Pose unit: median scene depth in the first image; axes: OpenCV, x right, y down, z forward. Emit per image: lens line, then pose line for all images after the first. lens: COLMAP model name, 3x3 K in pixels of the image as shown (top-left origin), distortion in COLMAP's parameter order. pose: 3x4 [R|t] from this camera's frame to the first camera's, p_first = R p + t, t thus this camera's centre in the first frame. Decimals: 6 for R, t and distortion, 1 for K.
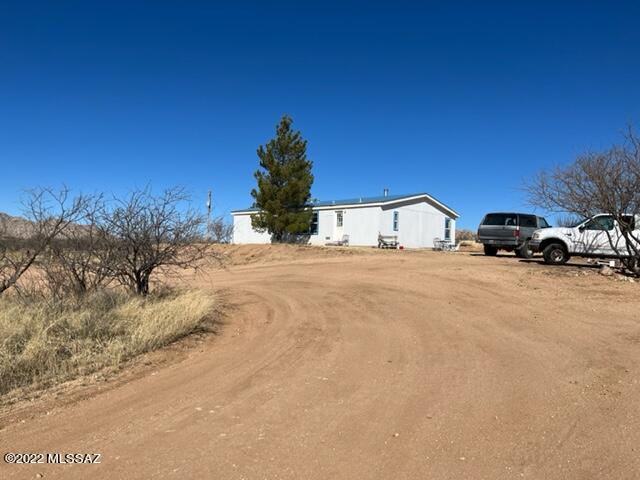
lens RADIAL K [[482.0, 0, 320.0], [0, 482.0, 240.0], [0, 0, 1]] dist [0.099242, -0.095965]
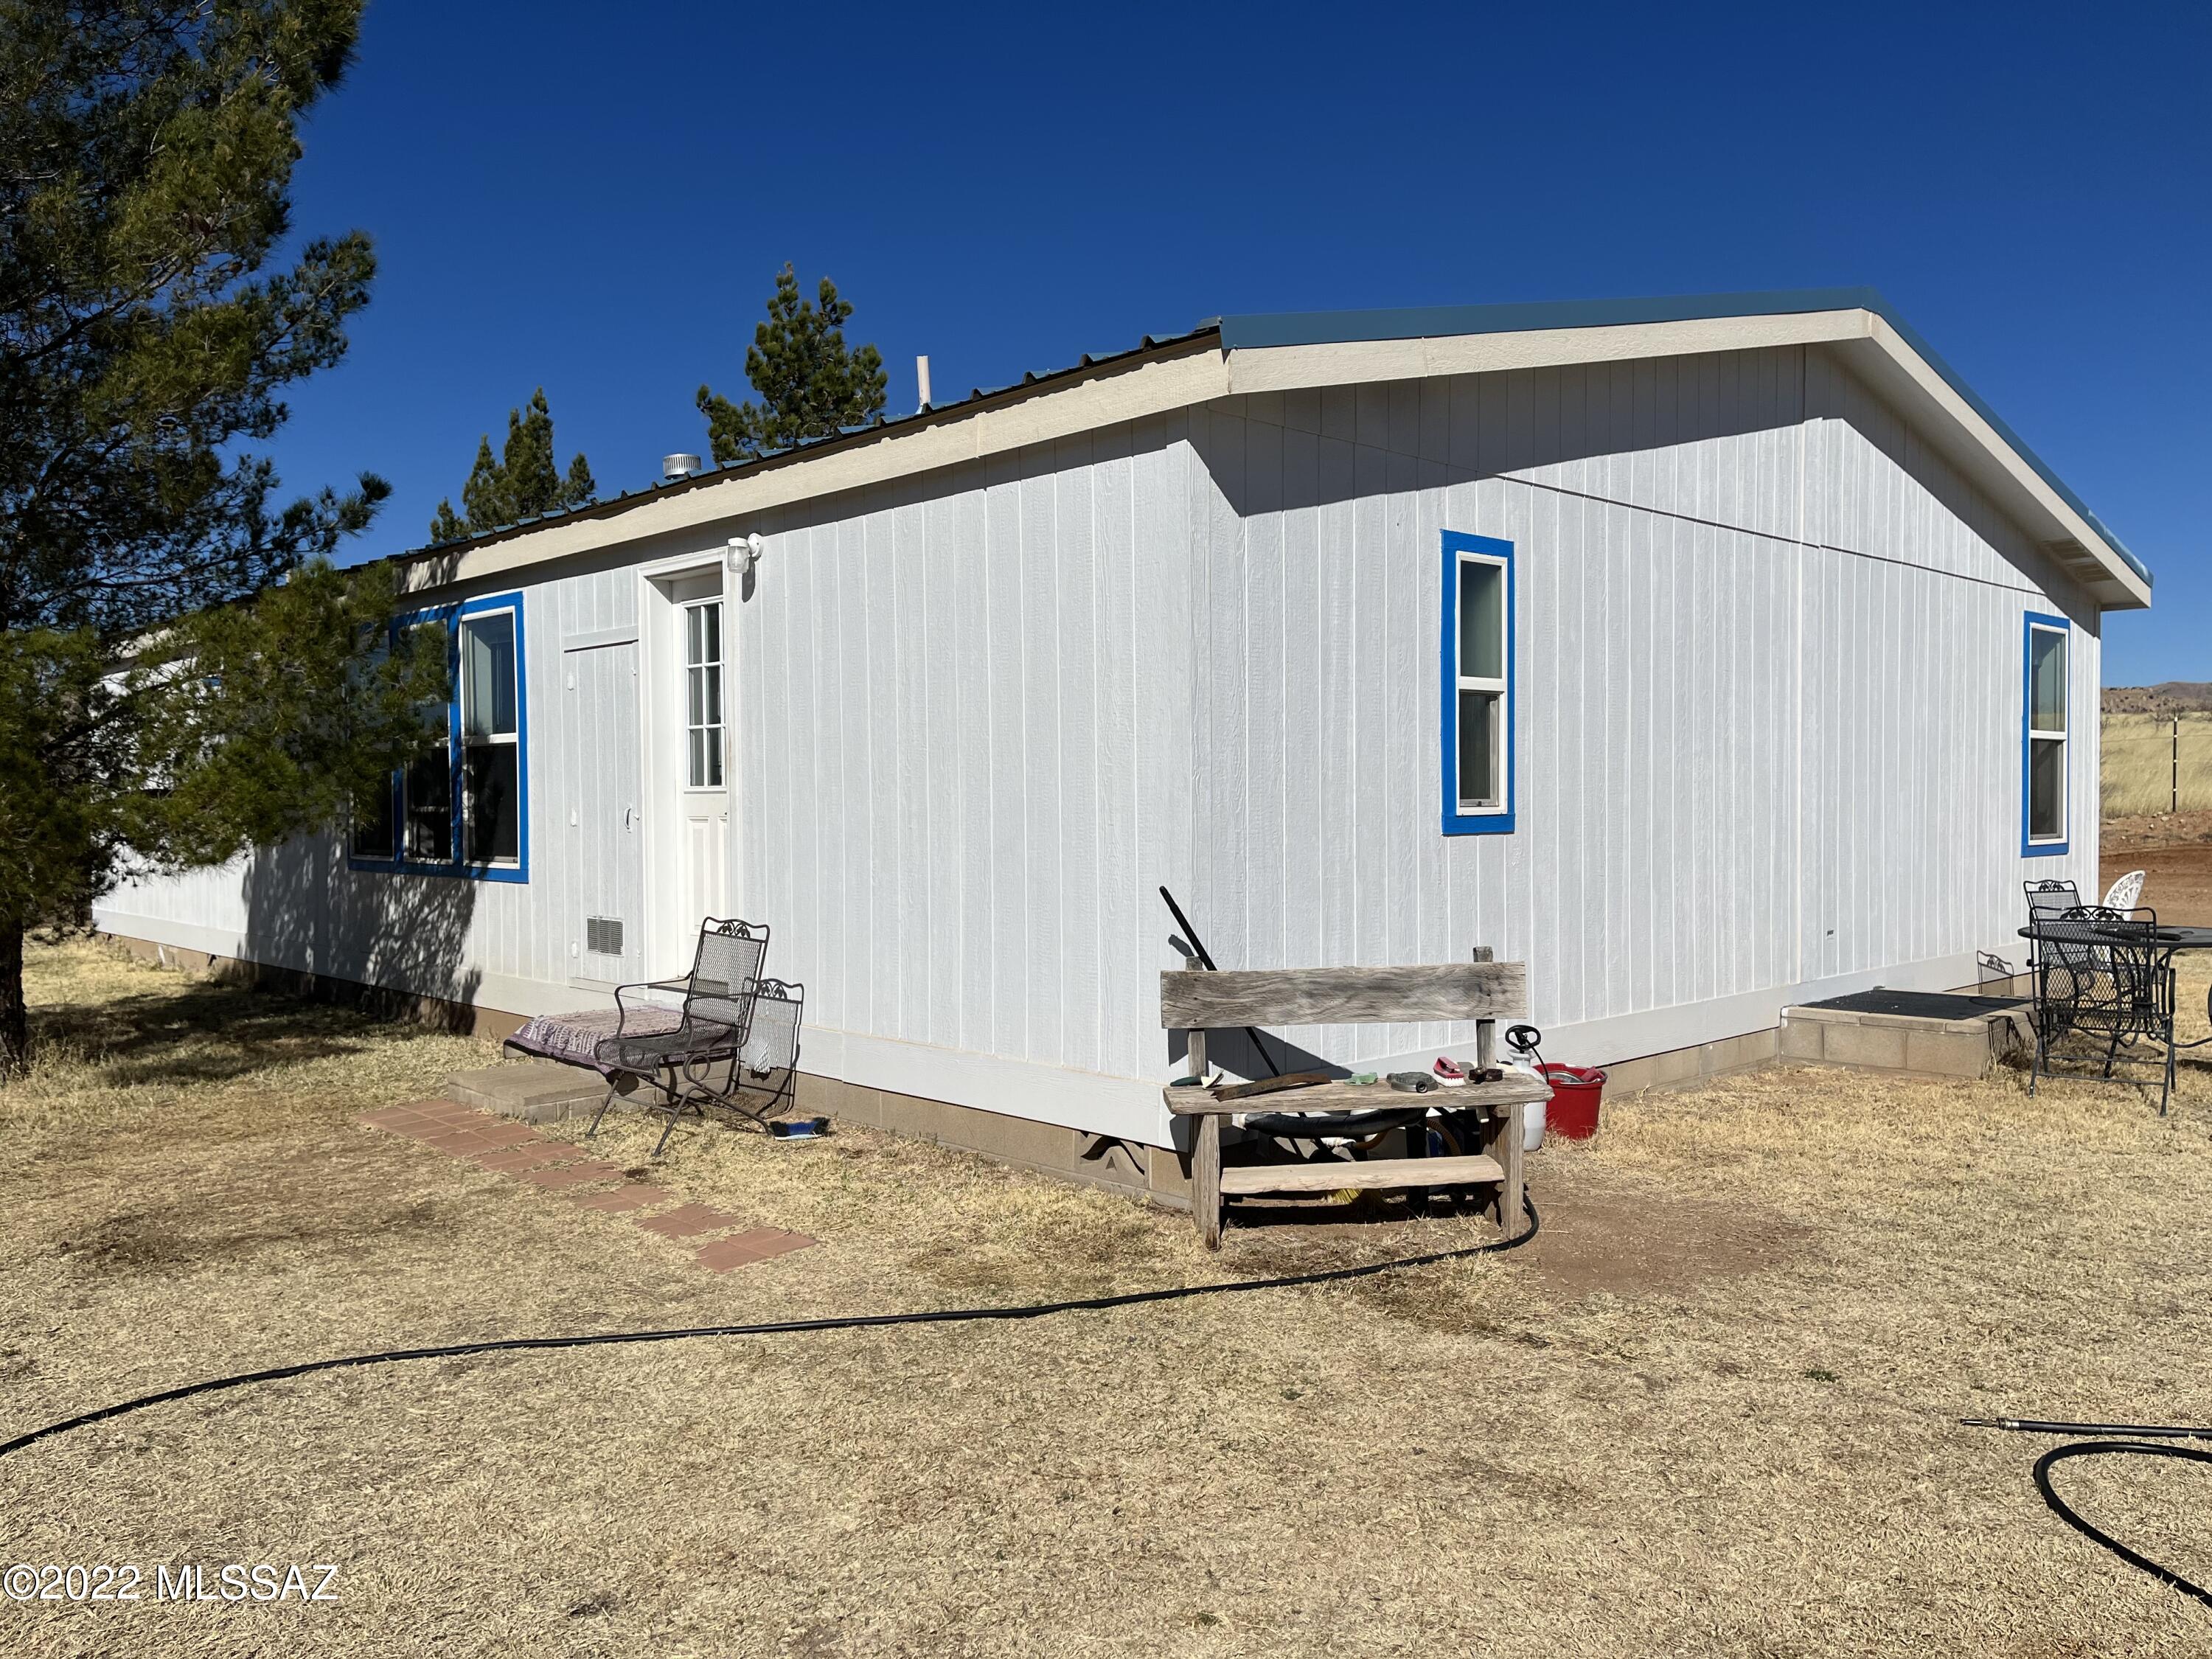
lens RADIAL K [[1665.8, 0, 1106.0], [0, 1665.8, 829.5], [0, 0, 1]] dist [0.099242, -0.095965]
pose [[0.997737, -0.035082, -0.057358, 0.117103], [0.038101, 0.997898, 0.052425, -0.032627], [0.055398, -0.054492, 0.996976, 0.755803]]
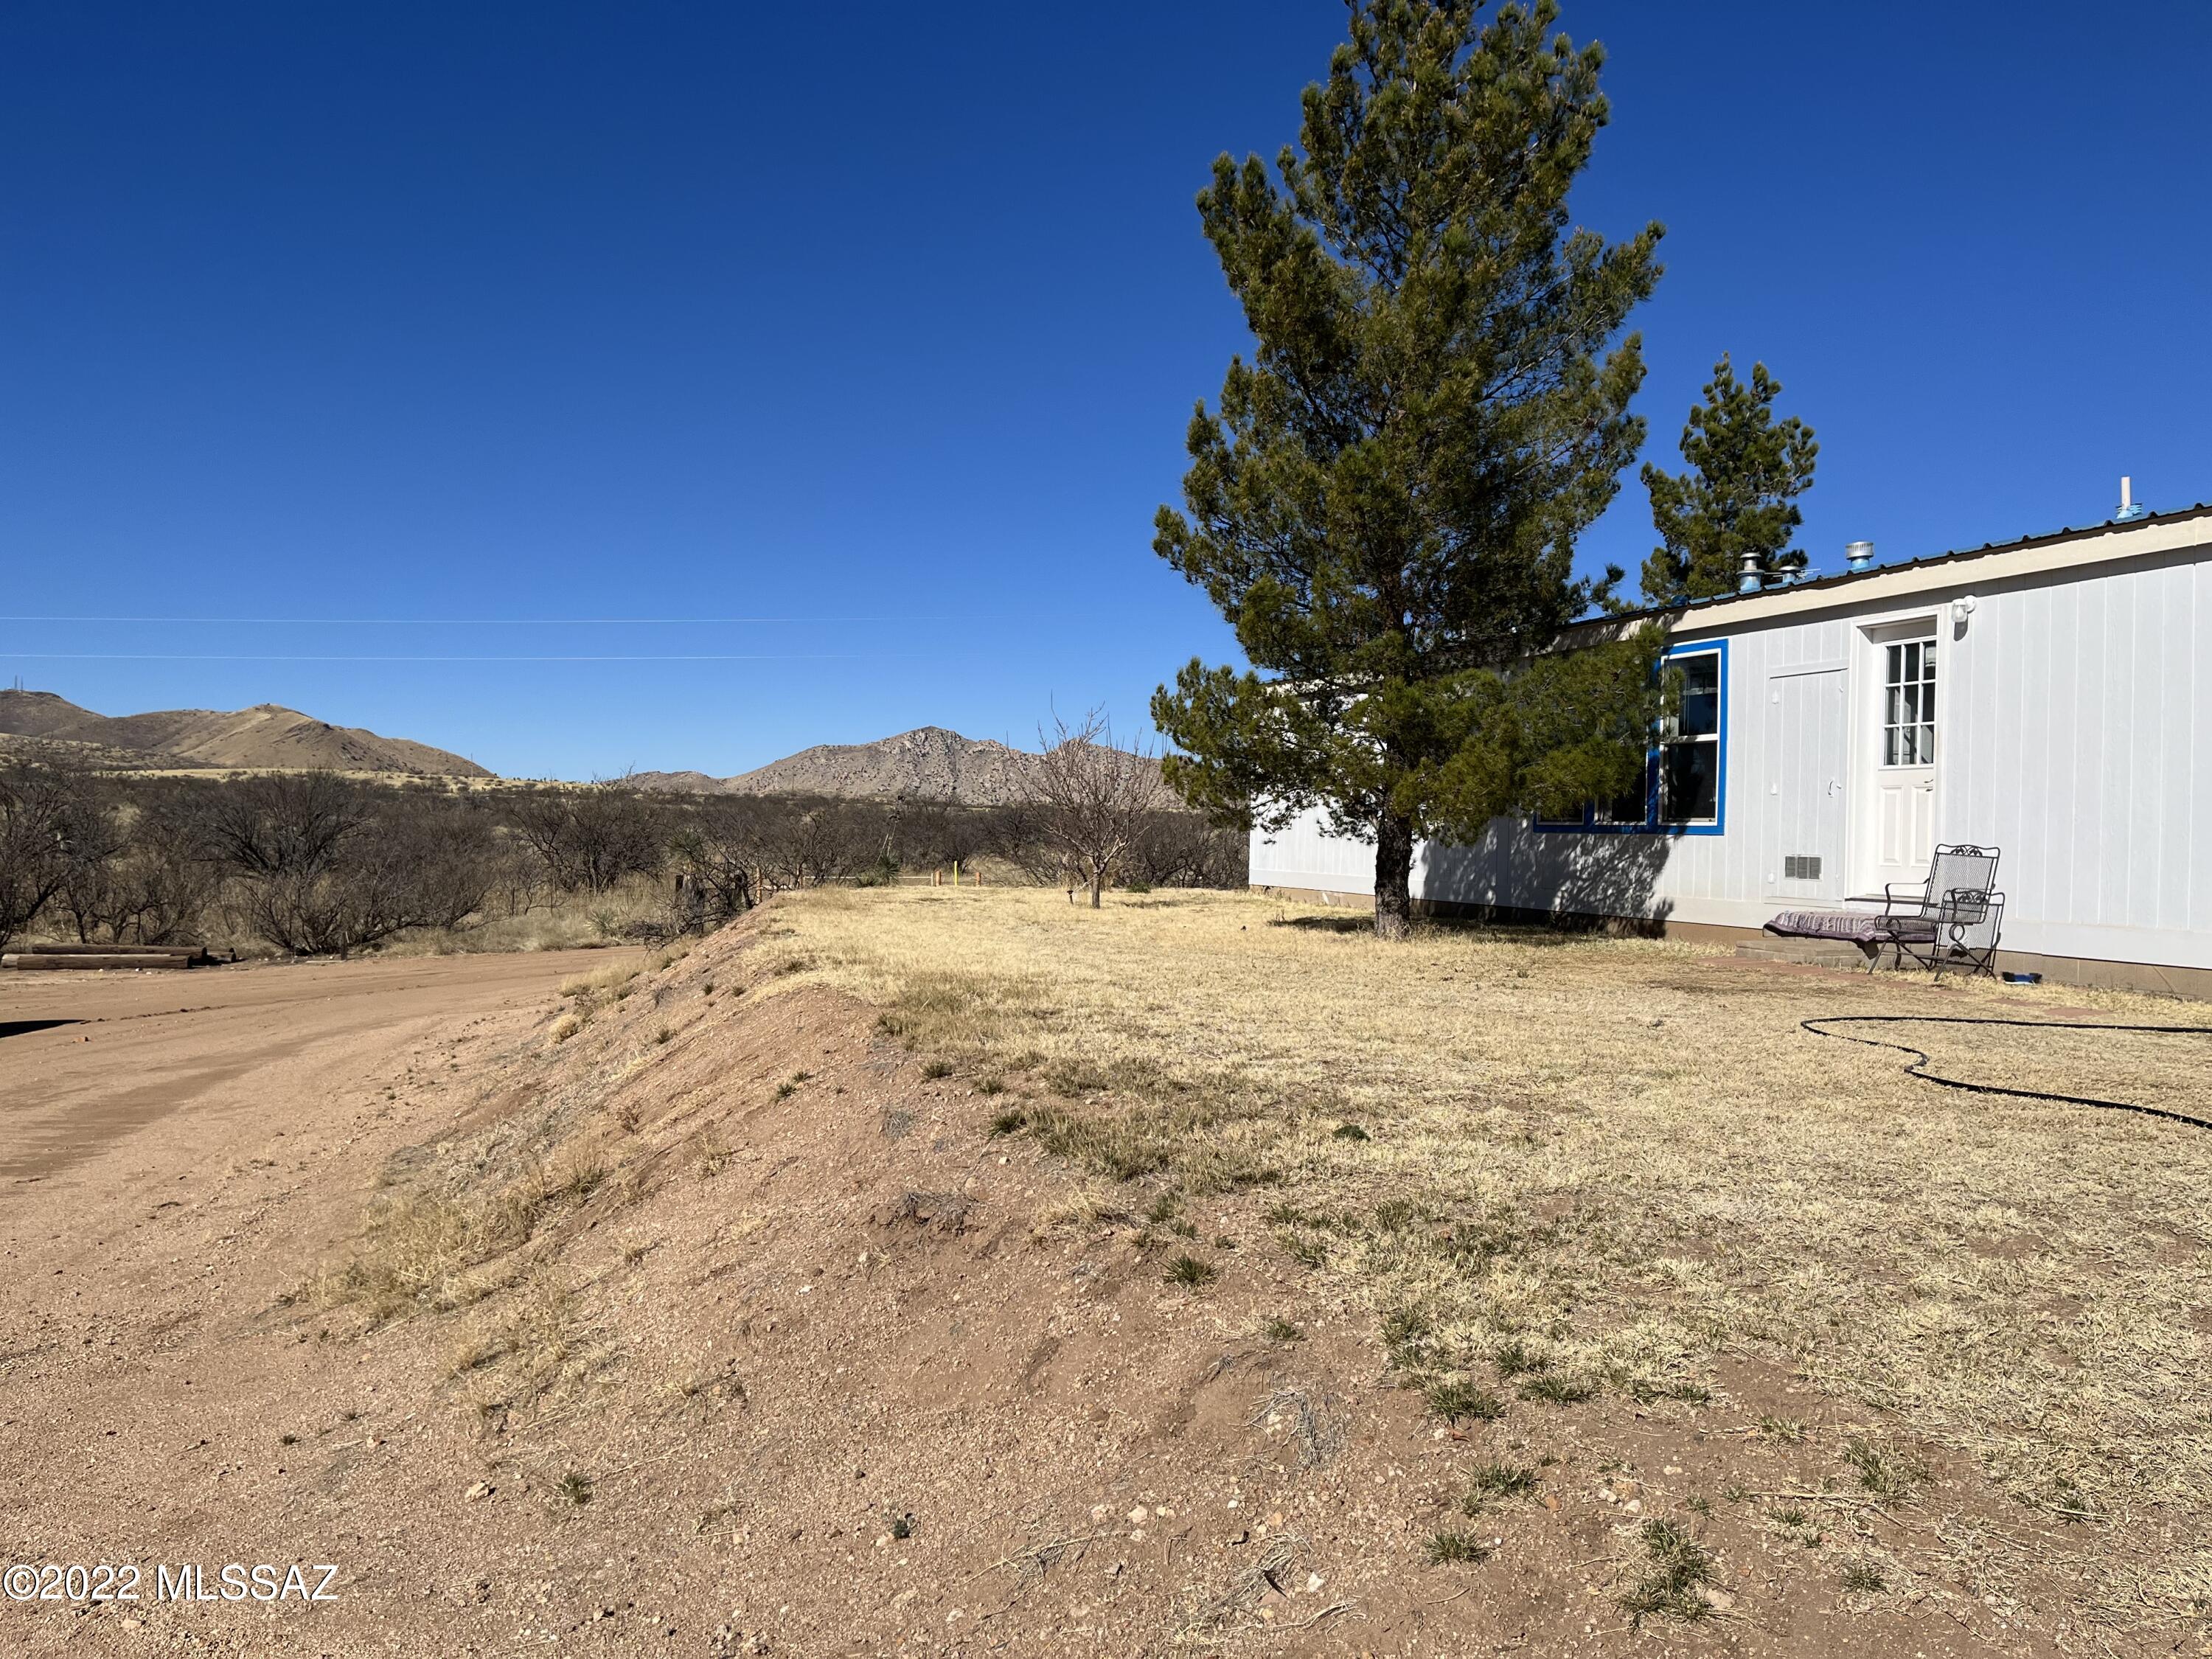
lens RADIAL K [[1711.7, 0, 1106.0], [0, 1711.7, 829.5], [0, 0, 1]] dist [0.025935, 0.000356]
pose [[0.892422, -0.013236, -0.451008, 0.054688], [0.020518, 0.999726, 0.011260, -0.021306], [0.450736, -0.019302, 0.892449, 0.571414]]
